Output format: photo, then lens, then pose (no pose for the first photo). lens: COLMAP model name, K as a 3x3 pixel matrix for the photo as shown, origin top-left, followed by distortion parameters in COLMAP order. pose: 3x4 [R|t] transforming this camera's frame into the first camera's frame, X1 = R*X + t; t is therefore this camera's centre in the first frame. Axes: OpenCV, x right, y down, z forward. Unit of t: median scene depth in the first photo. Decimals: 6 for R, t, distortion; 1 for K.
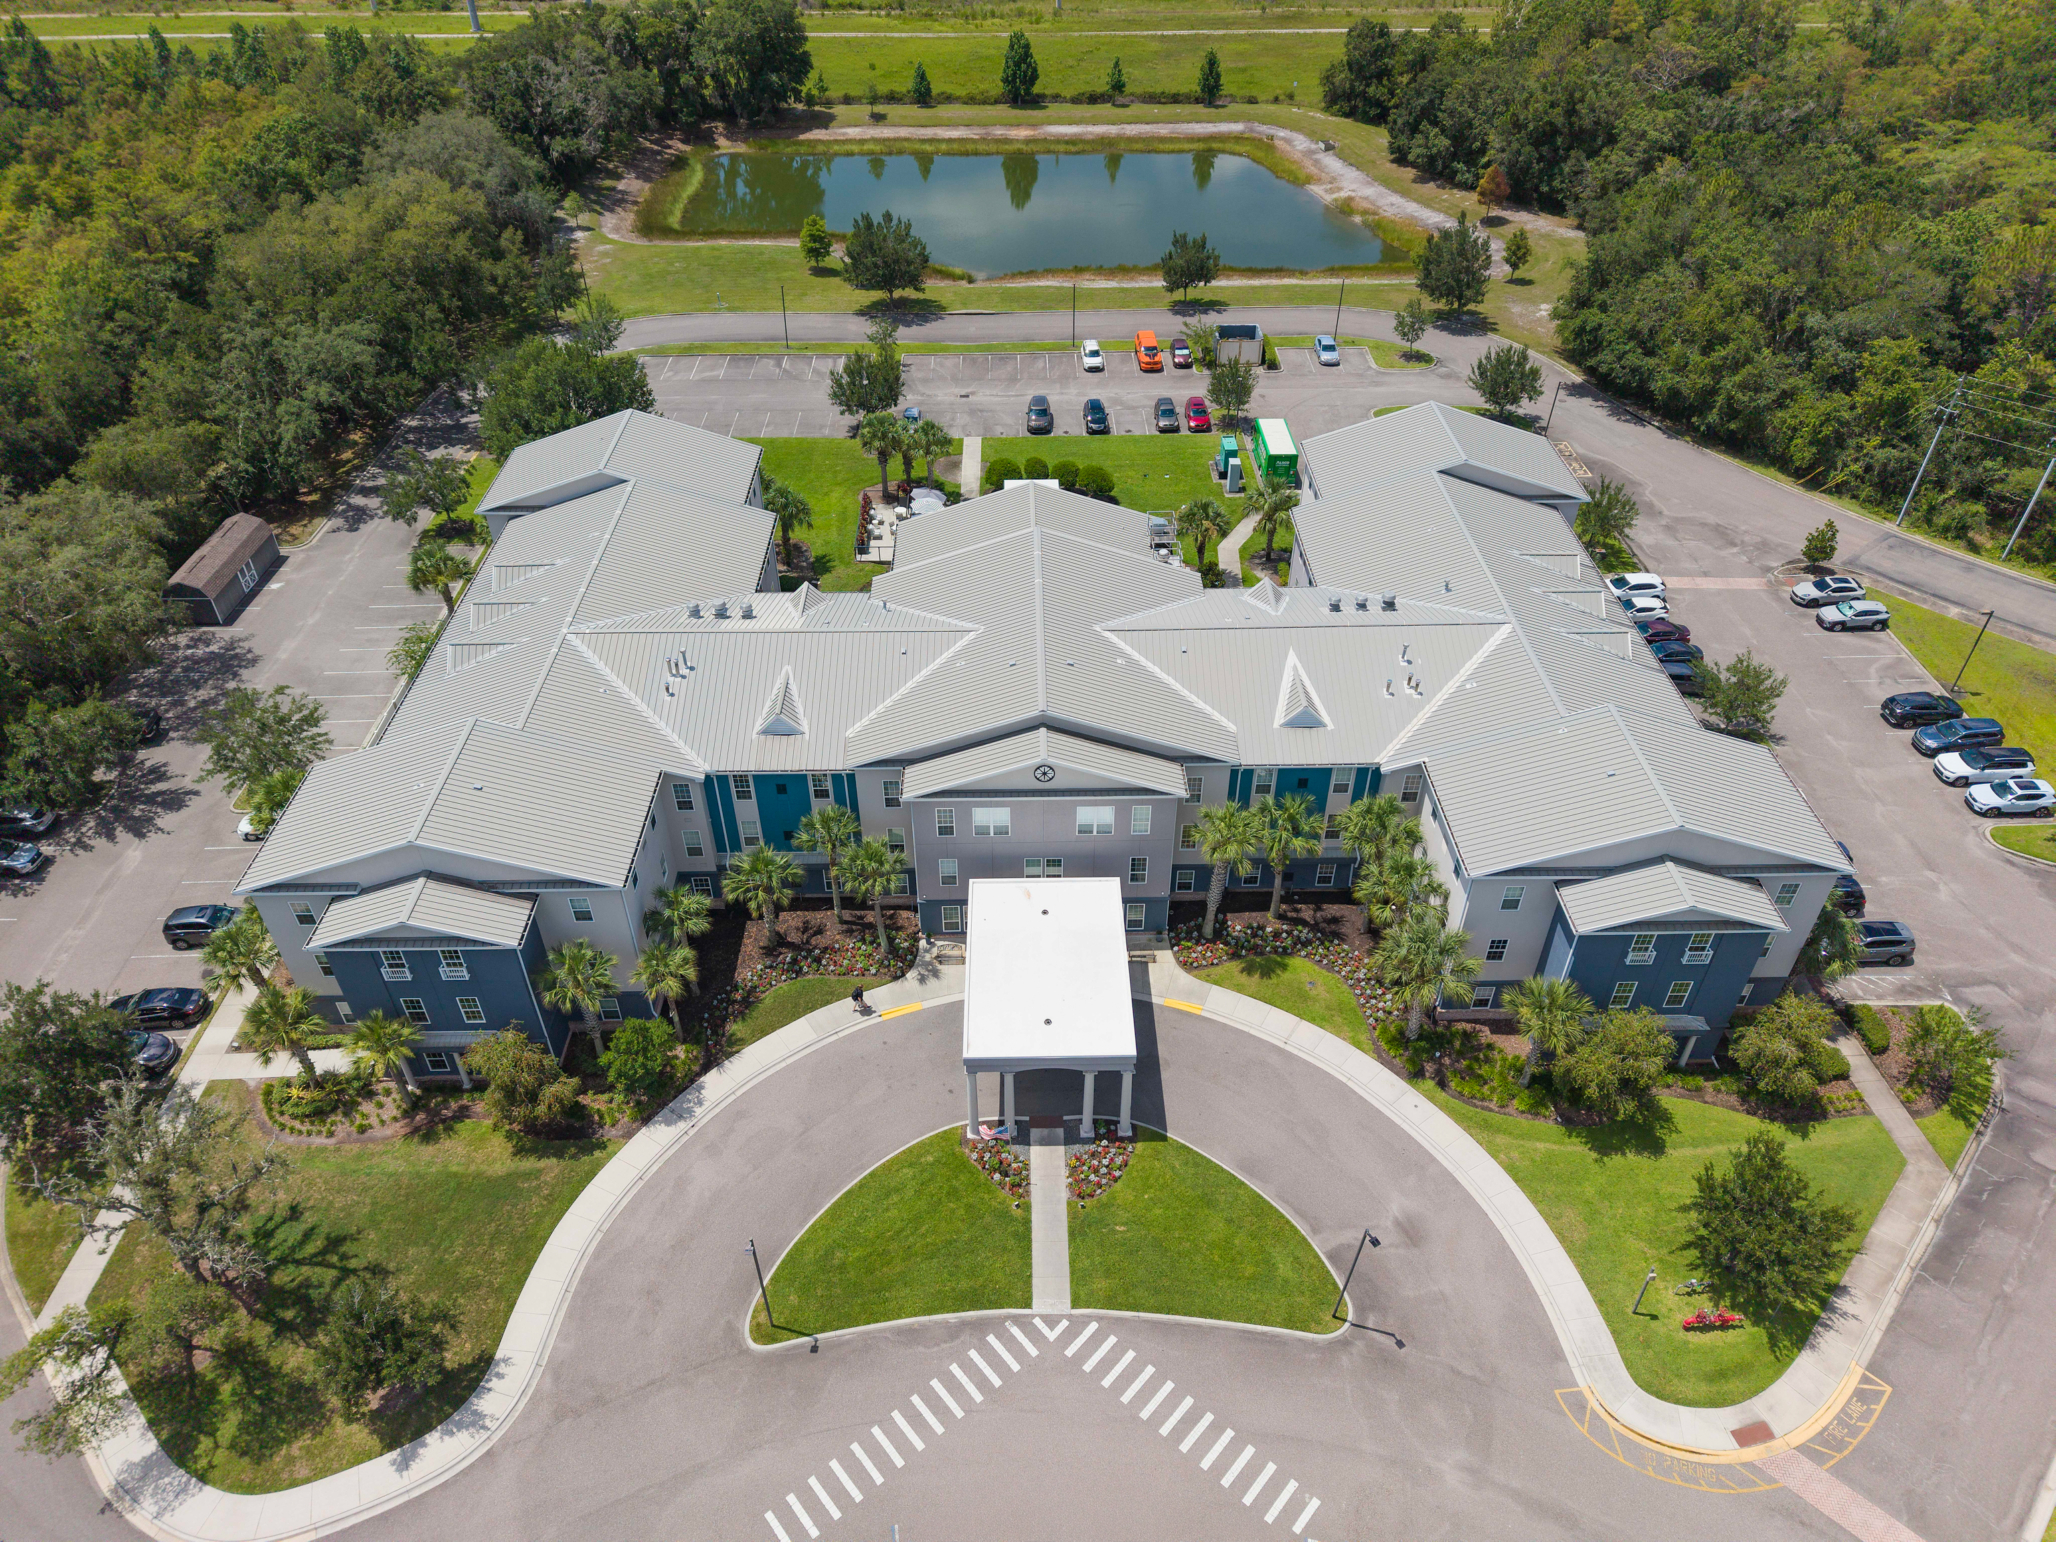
lens RADIAL K [[1421.0, 0, 1016.6], [0, 1421.0, 728.5], [0, 0, 1]] dist [0.005216, 0.003296]
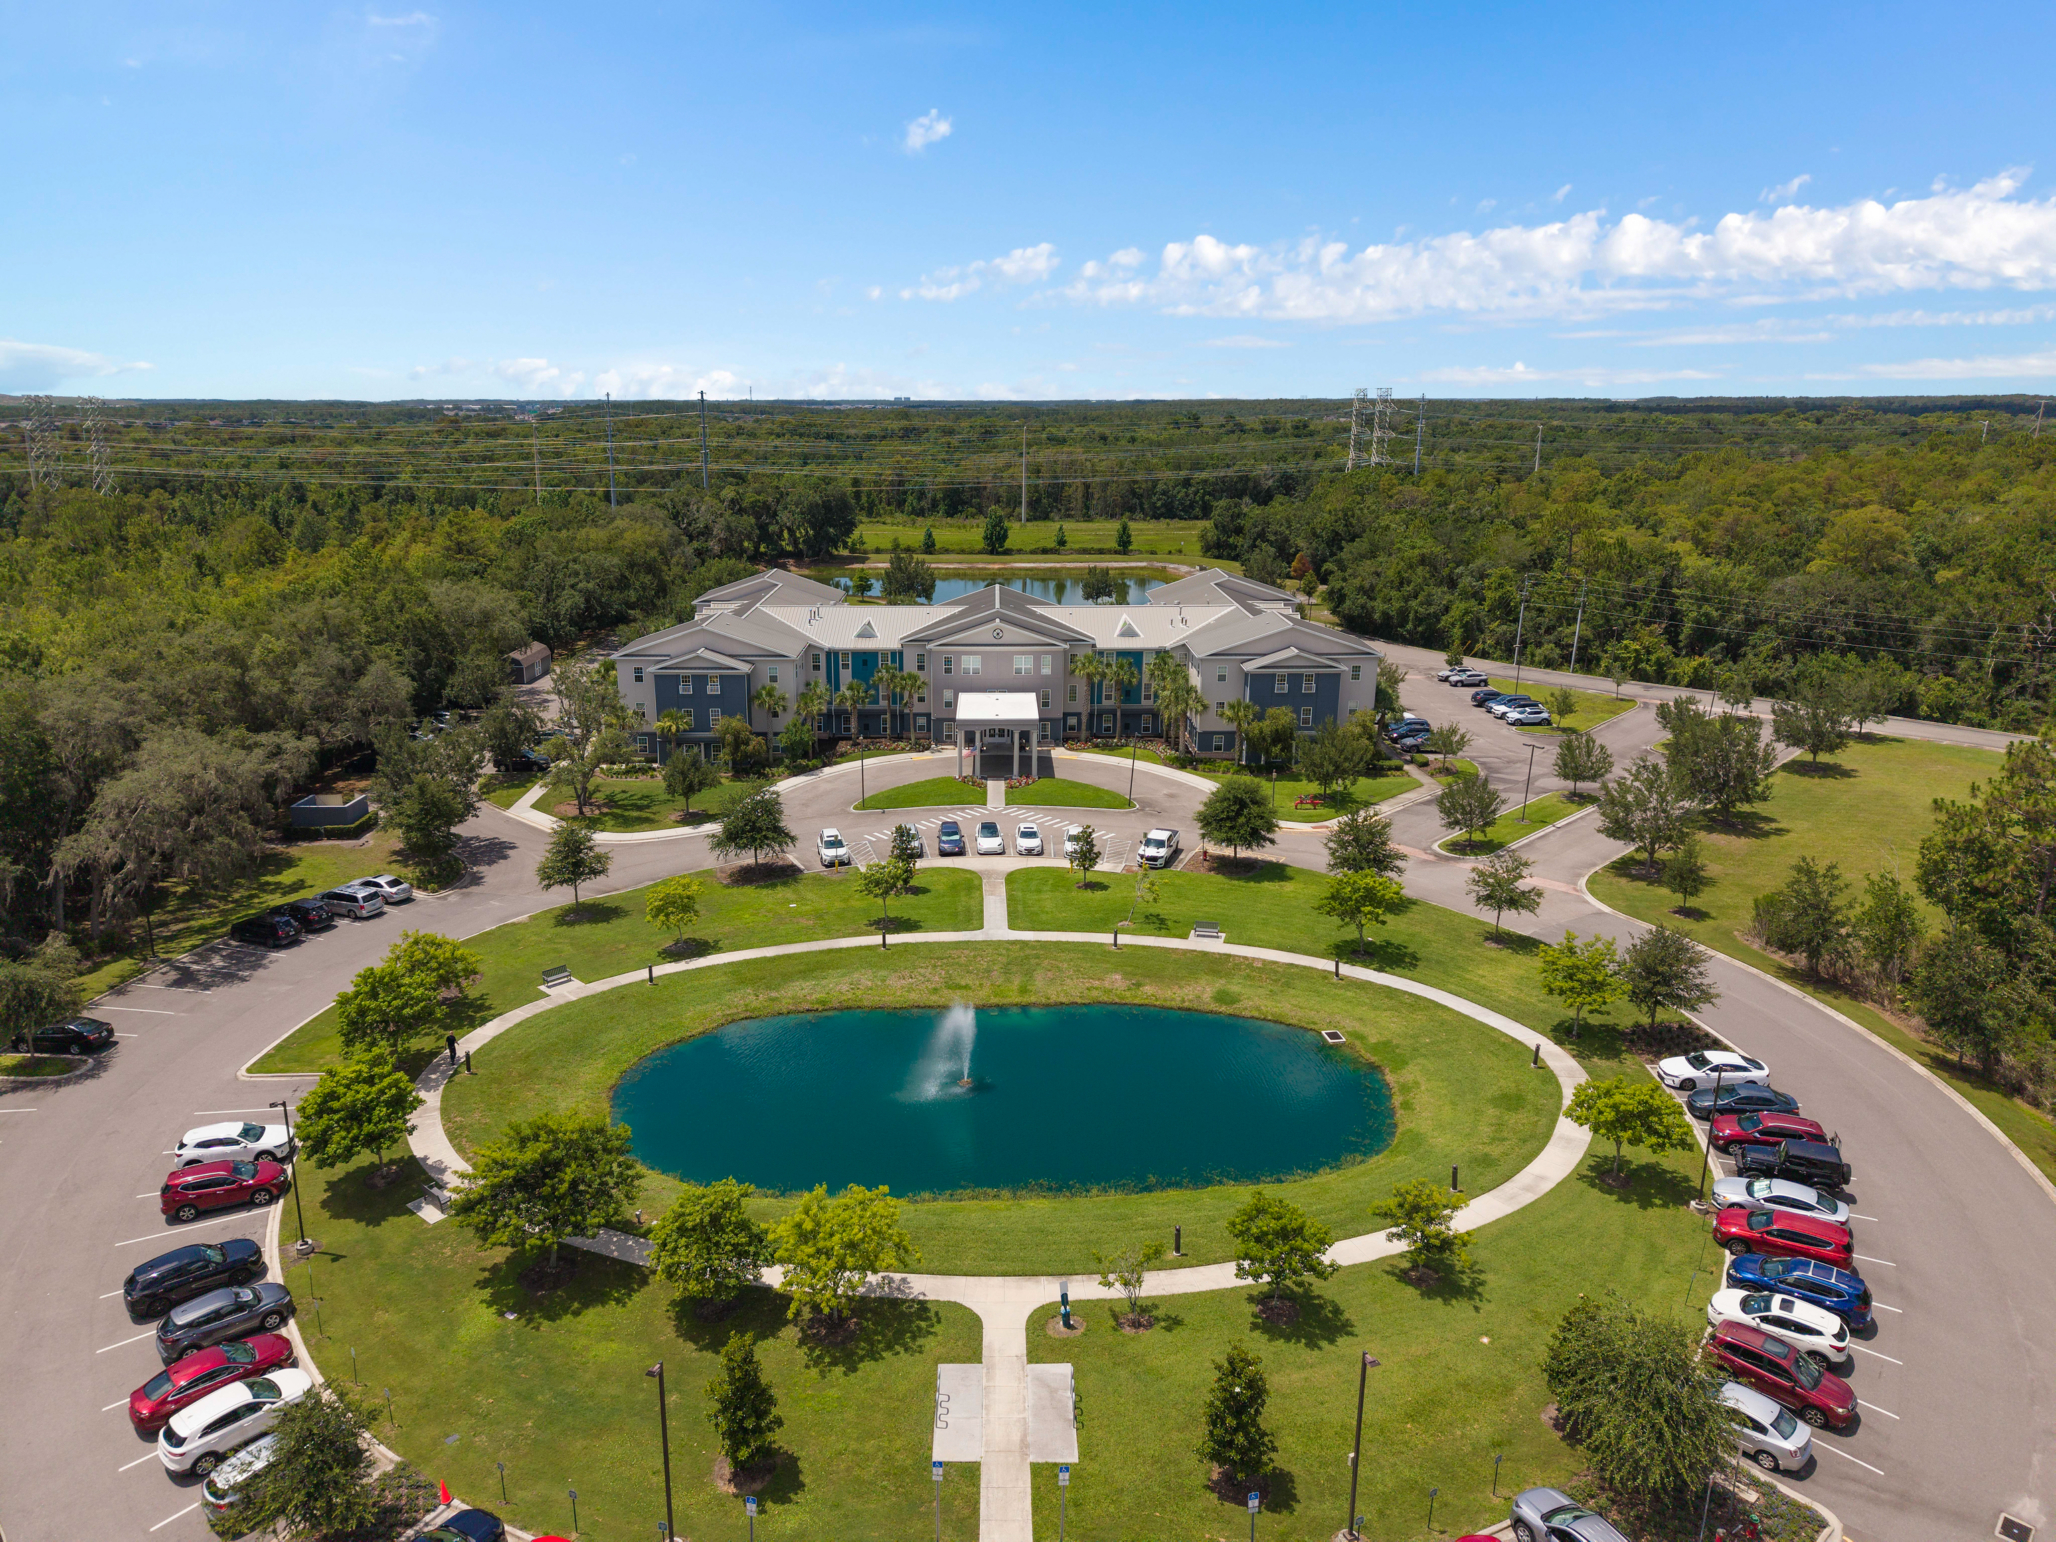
lens RADIAL K [[1366.9, 0, 967.5], [0, 1366.9, 774.9], [0, 0, 1]] dist [0.050979, -0.046550]
pose [[0.999669, 0.015874, -0.020248, 0.010884], [-0.022169, 0.930830, -0.364780, 0.538197], [0.013057, 0.365108, 0.930874, -0.433474]]
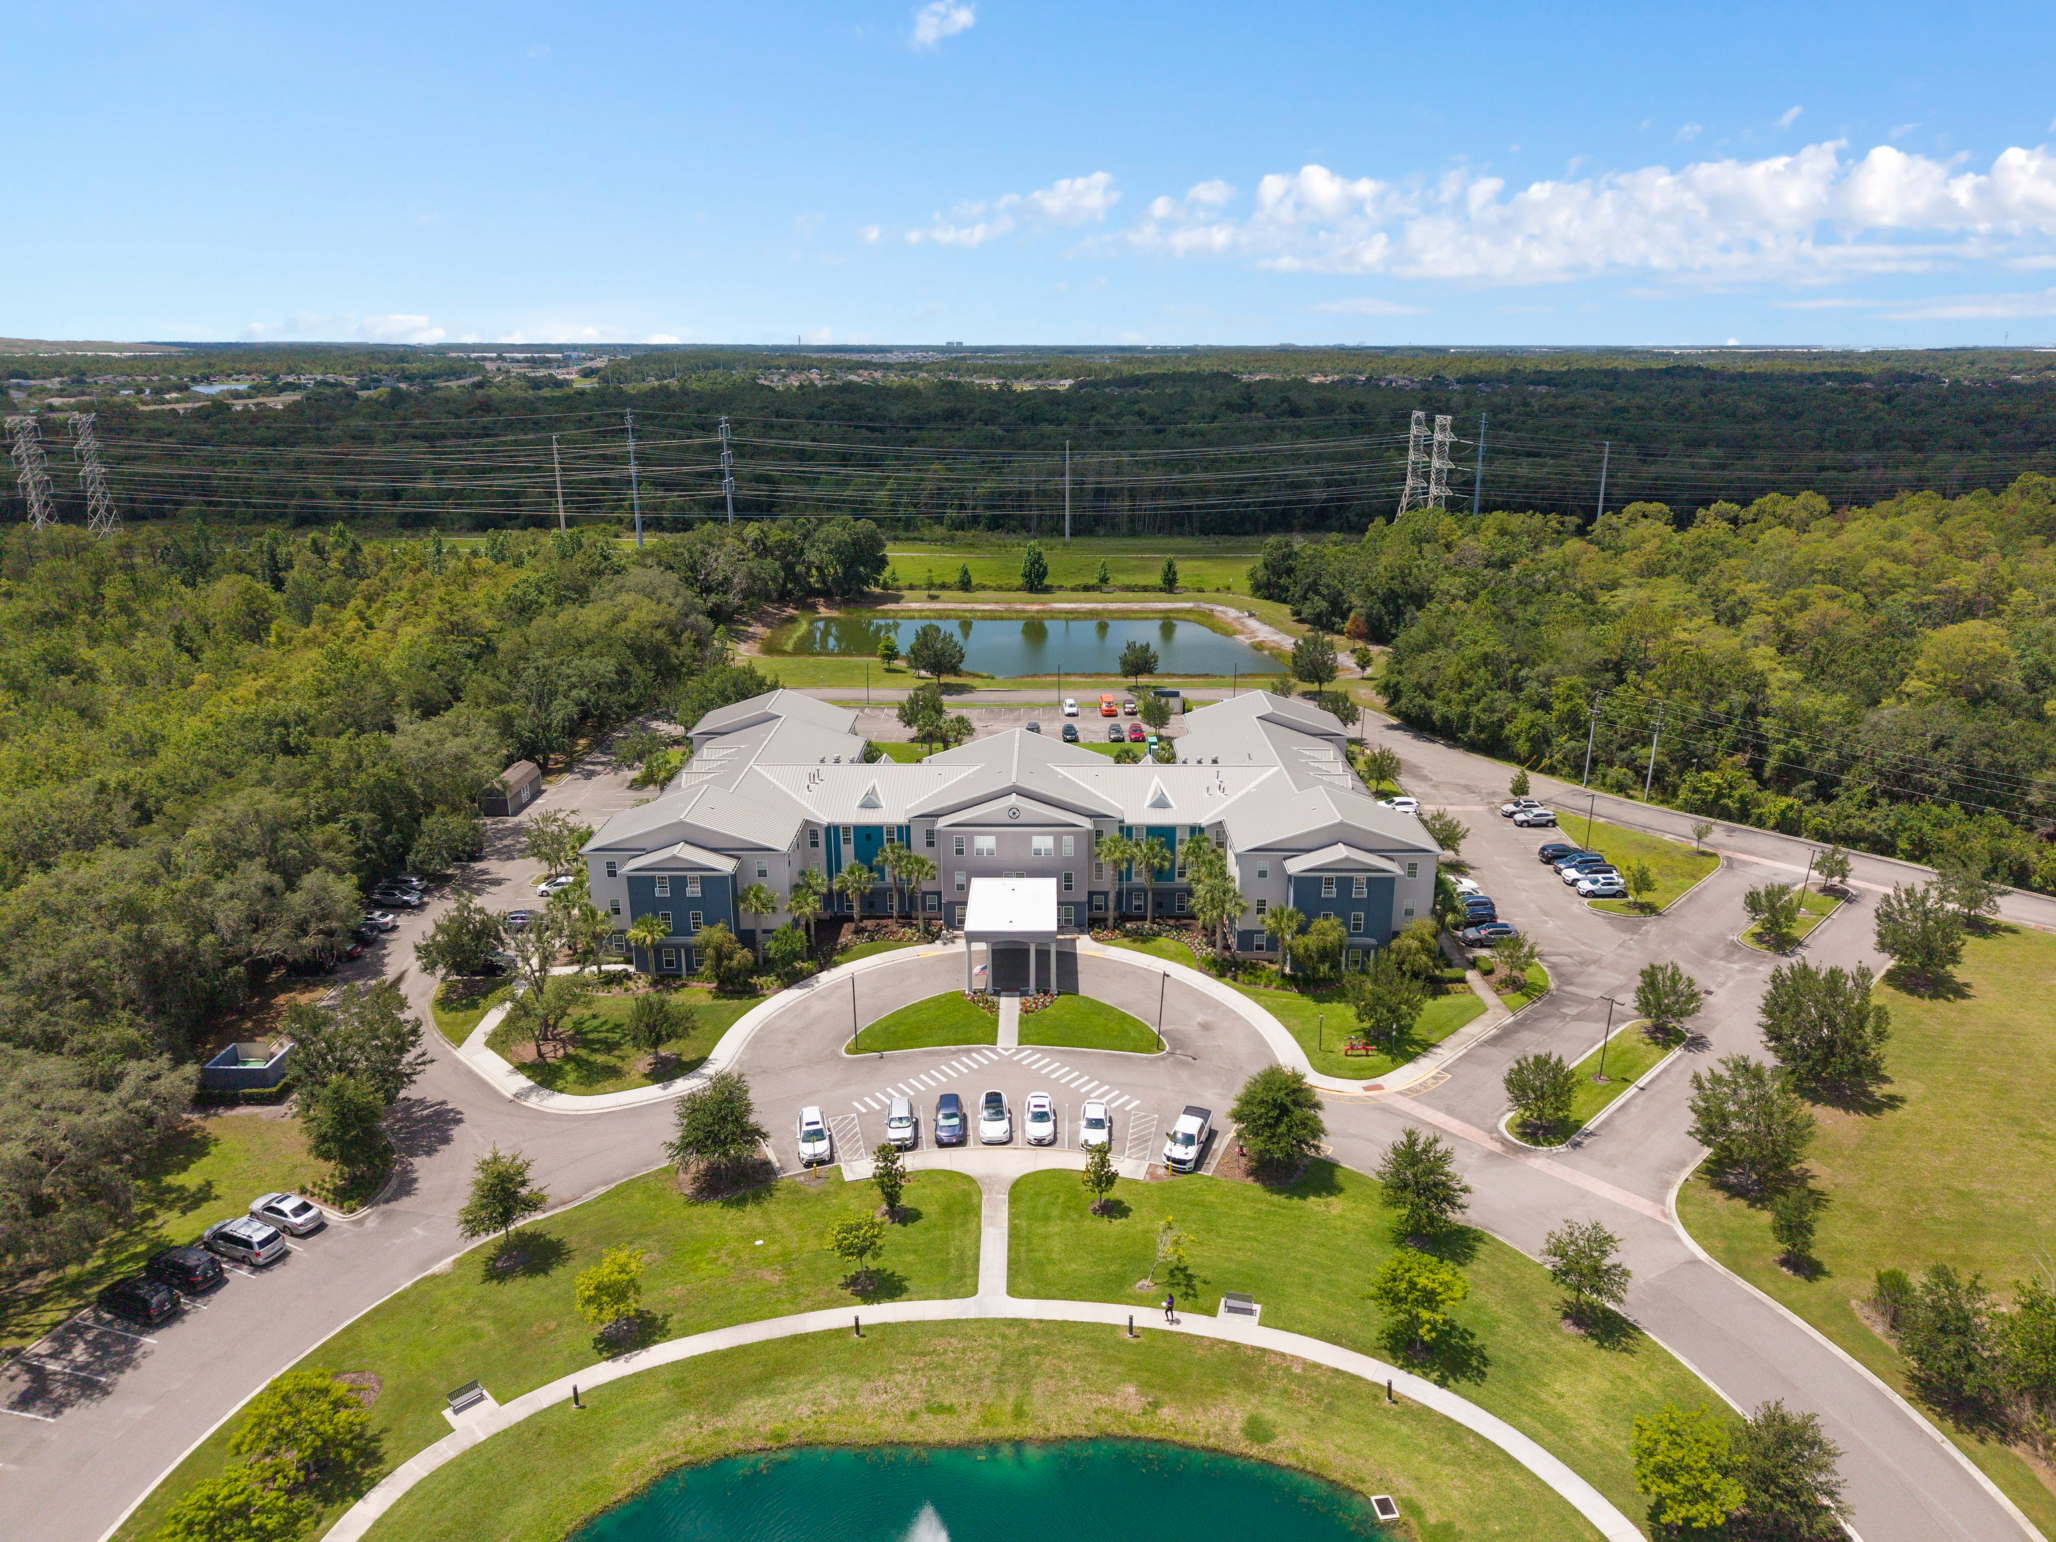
lens RADIAL K [[1371.3, 0, 1021.2], [0, 1371.3, 764.3], [0, 0, 1]] dist [0.031384, -0.025271]
pose [[0.999684, 0.014799, -0.020306, 0.035941], [-0.020761, 0.941719, -0.335760, 0.323050], [0.014153, 0.336075, 0.941729, -0.394171]]
